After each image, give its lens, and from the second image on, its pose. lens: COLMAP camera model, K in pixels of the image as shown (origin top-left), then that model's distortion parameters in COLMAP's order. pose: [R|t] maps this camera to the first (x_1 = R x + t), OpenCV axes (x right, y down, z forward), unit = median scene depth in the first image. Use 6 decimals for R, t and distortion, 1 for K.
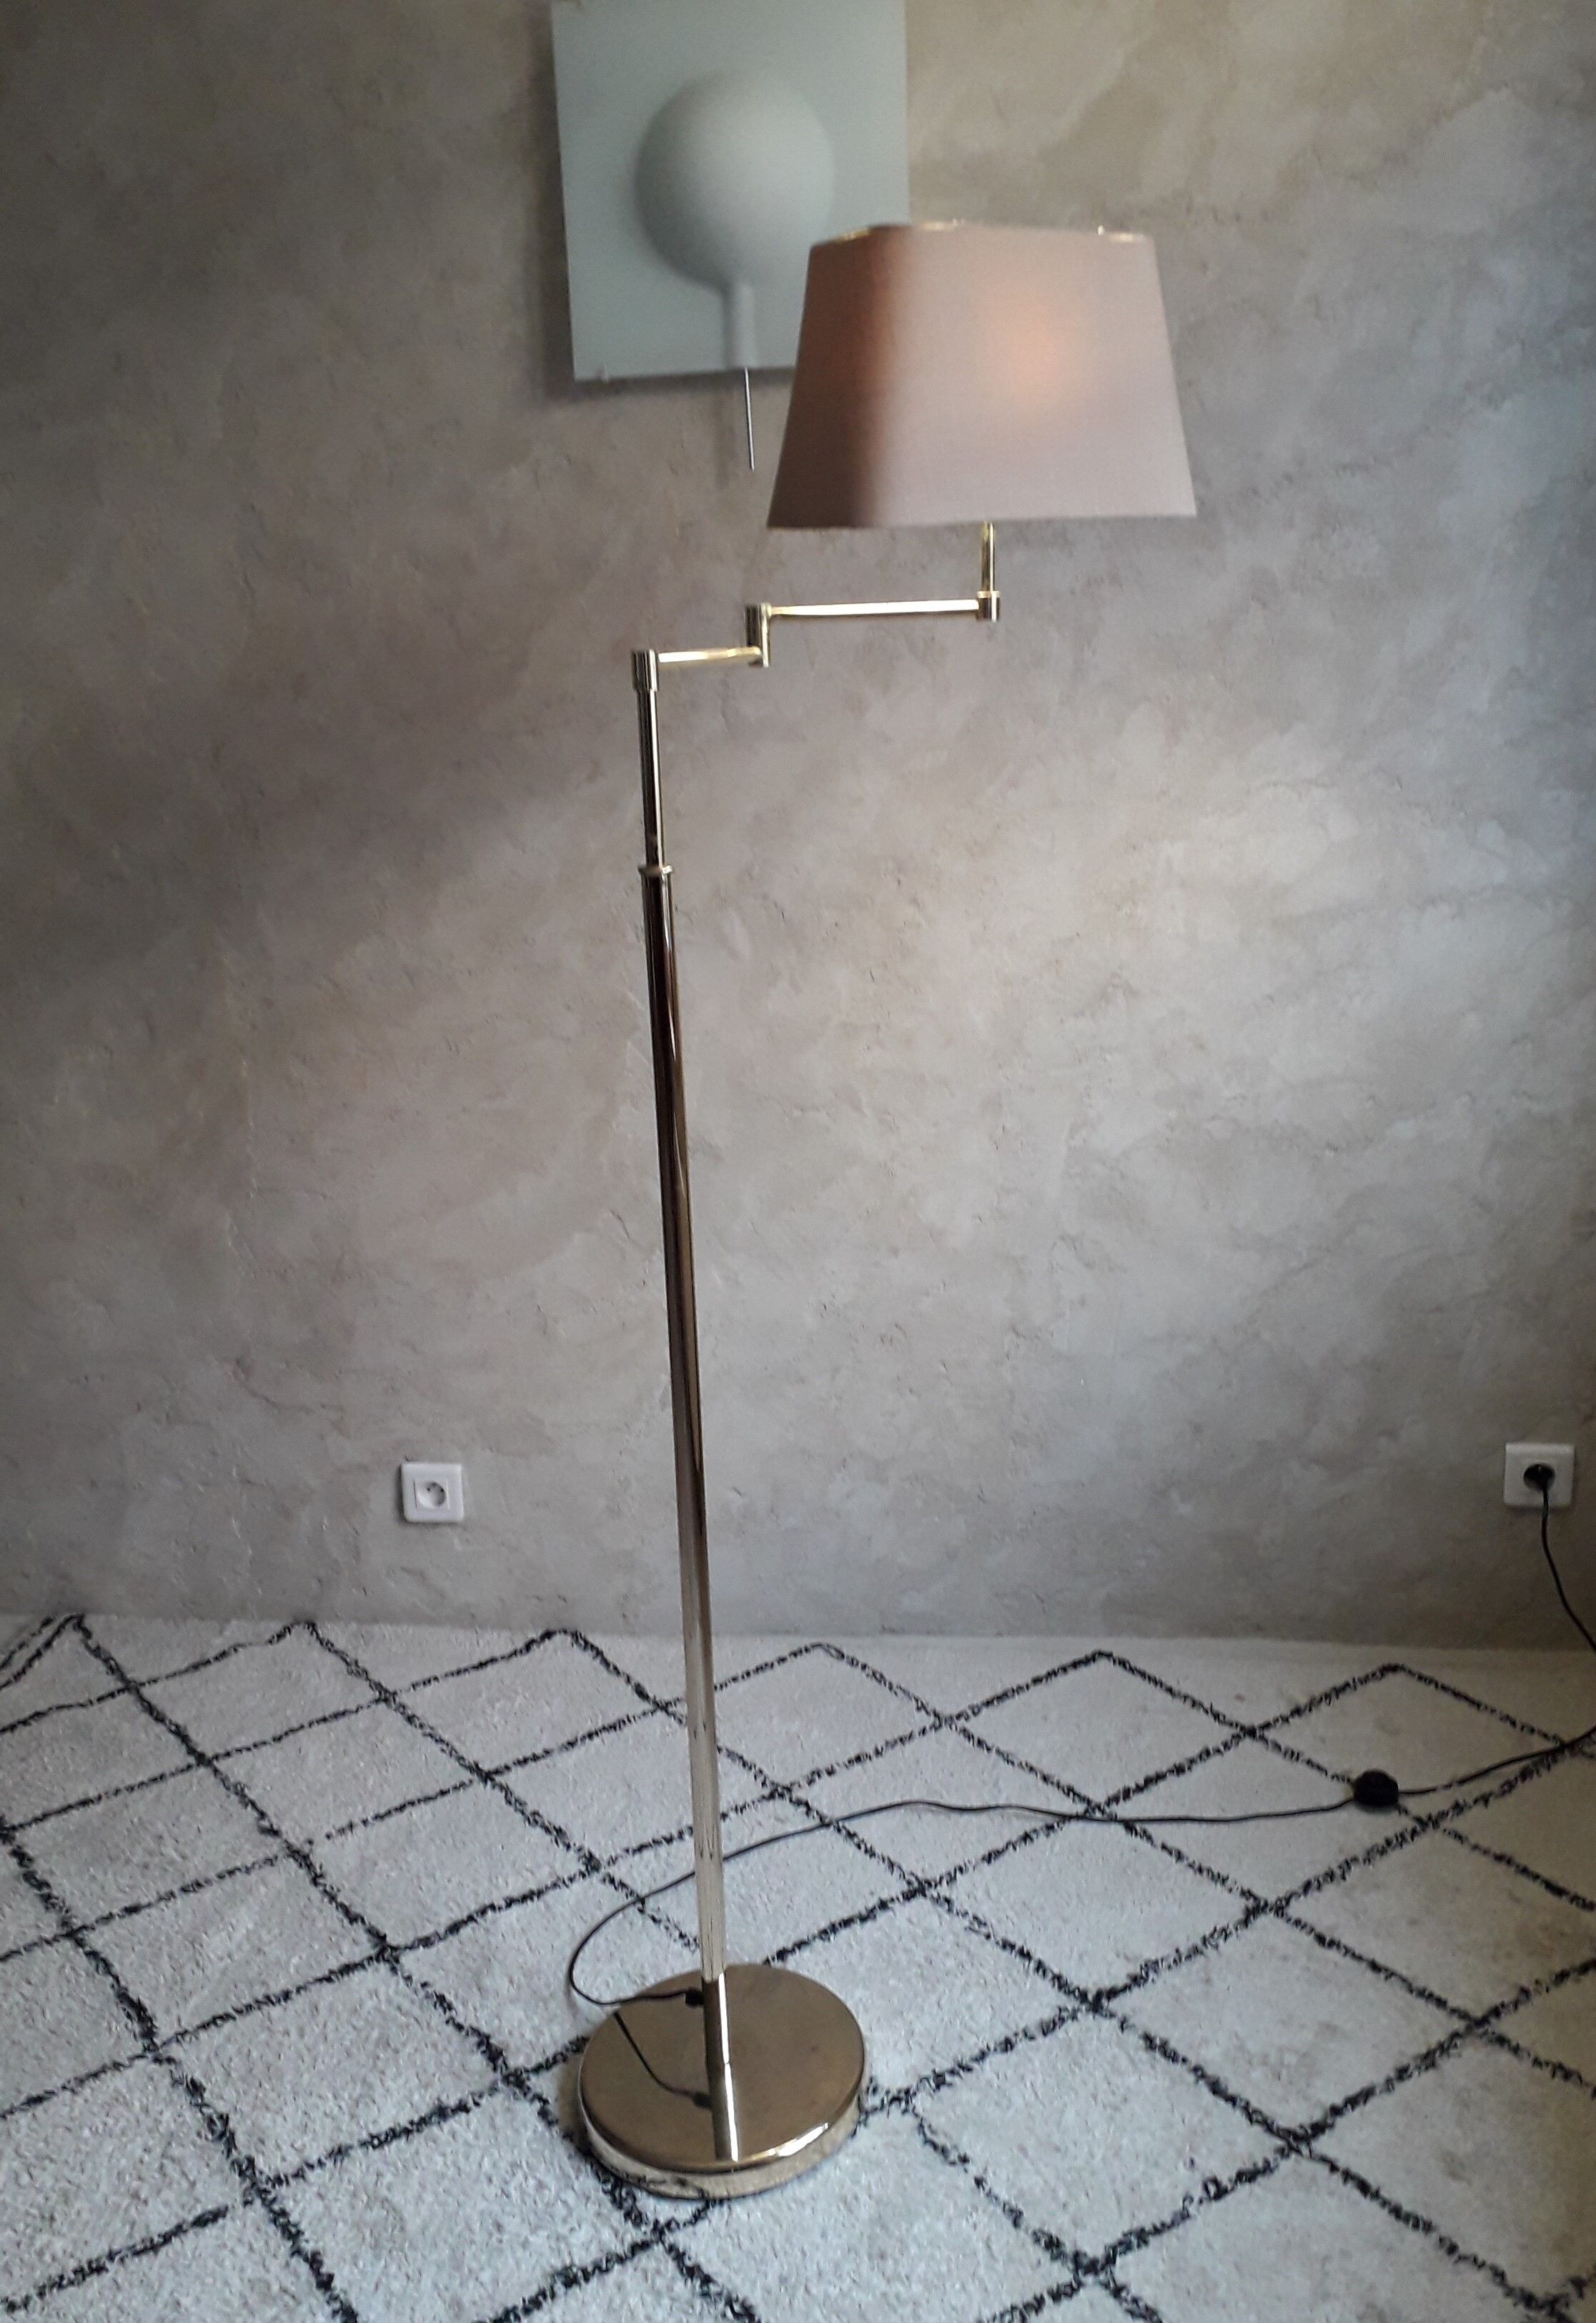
lens RADIAL K [[1972.0, 0, 798.0], [0, 1972.0, 1161.5], [0, 0, 1]] dist [0.188276, -0.439495]
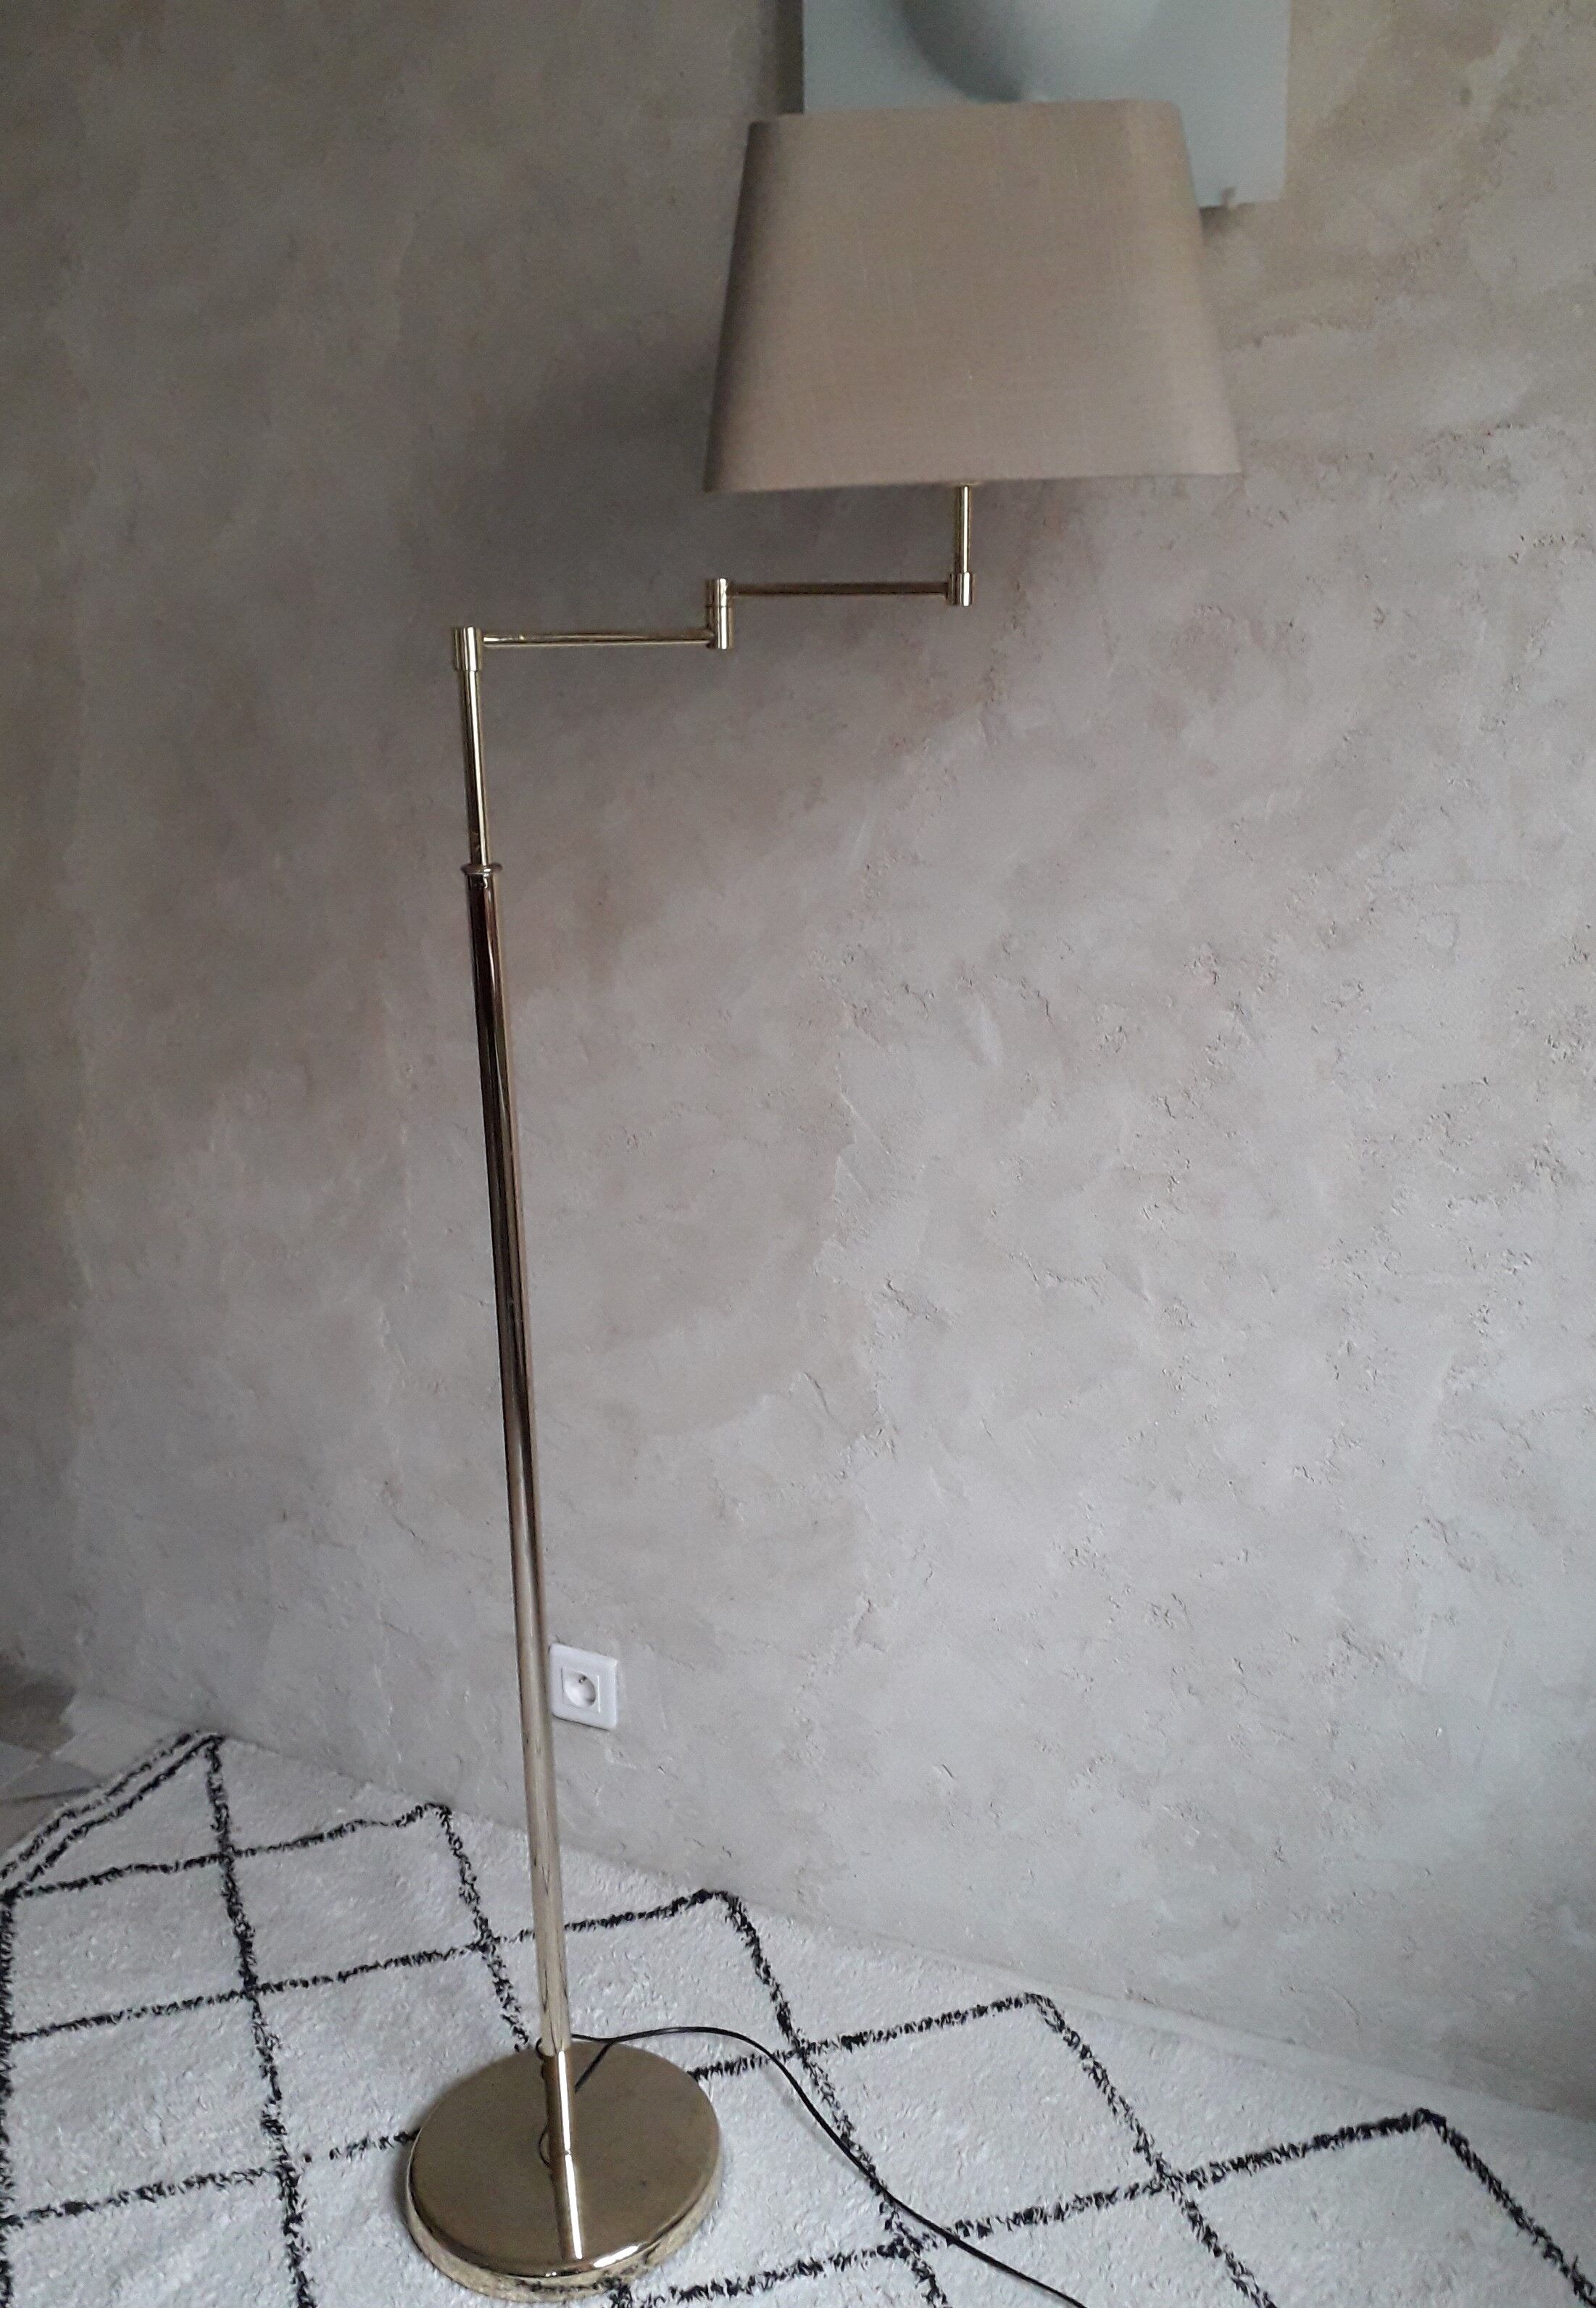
lens RADIAL K [[1959.2, 0, 798.0], [0, 1959.2, 1154.0], [0, 0, 1]] dist [0.188276, -0.439495]
pose [[0.952416, 0.102259, -0.287134, 0.112232], [-0.095539, 0.994724, 0.037357, -0.089356], [0.289440, -0.008147, 0.957162, 0.296308]]
